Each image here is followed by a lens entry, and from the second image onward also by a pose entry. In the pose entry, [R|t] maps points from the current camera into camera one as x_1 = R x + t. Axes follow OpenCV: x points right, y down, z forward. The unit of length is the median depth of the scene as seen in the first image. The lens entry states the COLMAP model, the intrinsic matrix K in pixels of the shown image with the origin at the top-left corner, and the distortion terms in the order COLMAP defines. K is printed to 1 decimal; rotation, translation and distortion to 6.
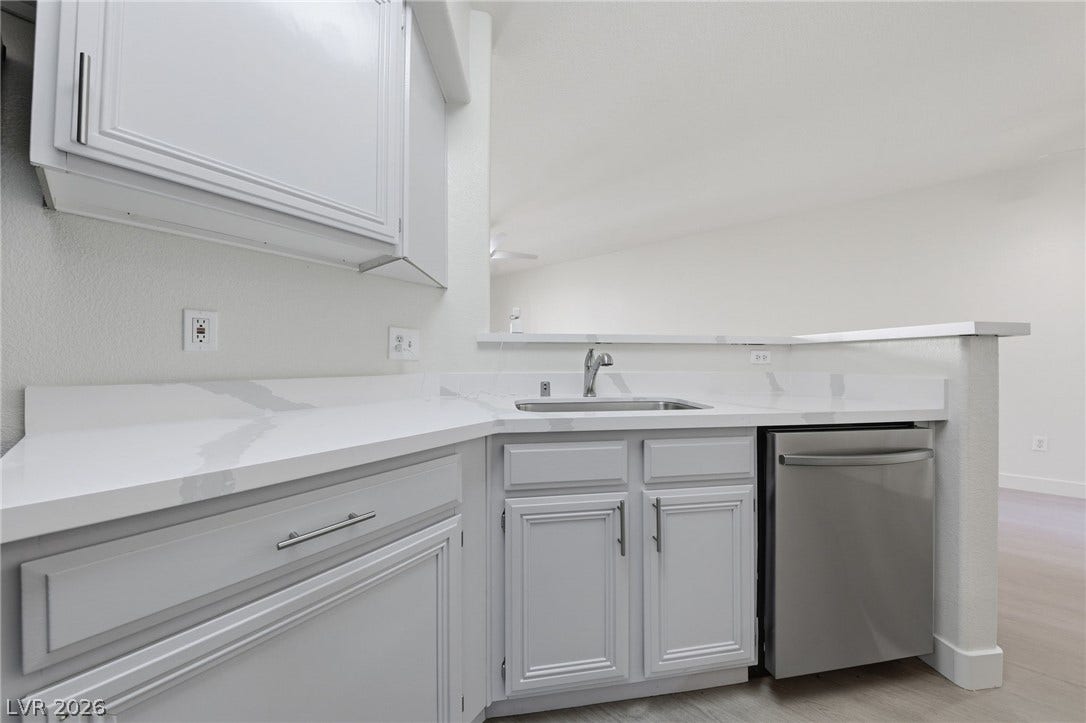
lens RADIAL K [[343.8, 0, 543.0], [0, 343.8, 361.5], [0, 0, 1]] dist [0.000326, -0.003833]
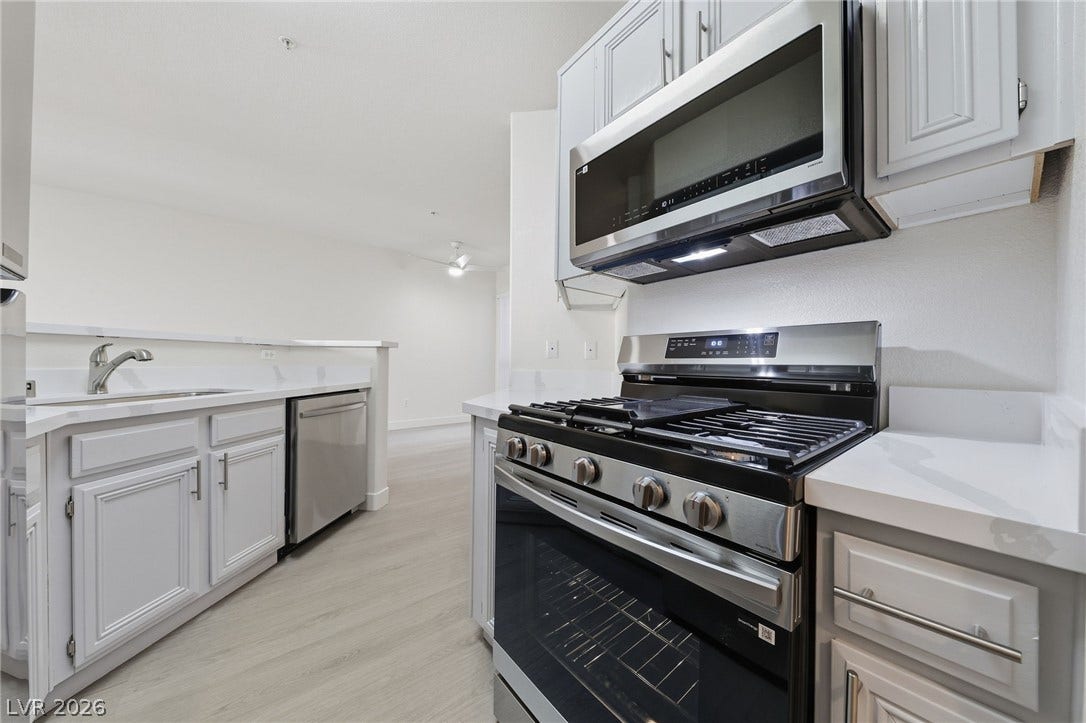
lens RADIAL K [[360.6, 0, 558.7], [0, 360.6, 350.3], [0, 0, 1]] dist [0.000245, 0.000058]
pose [[0.201299, 0.027527, 0.979143, -0.802715], [-0.007839, 0.999618, -0.026491, -0.001056], [-0.979498, -0.002342, 0.201438, -0.607670]]
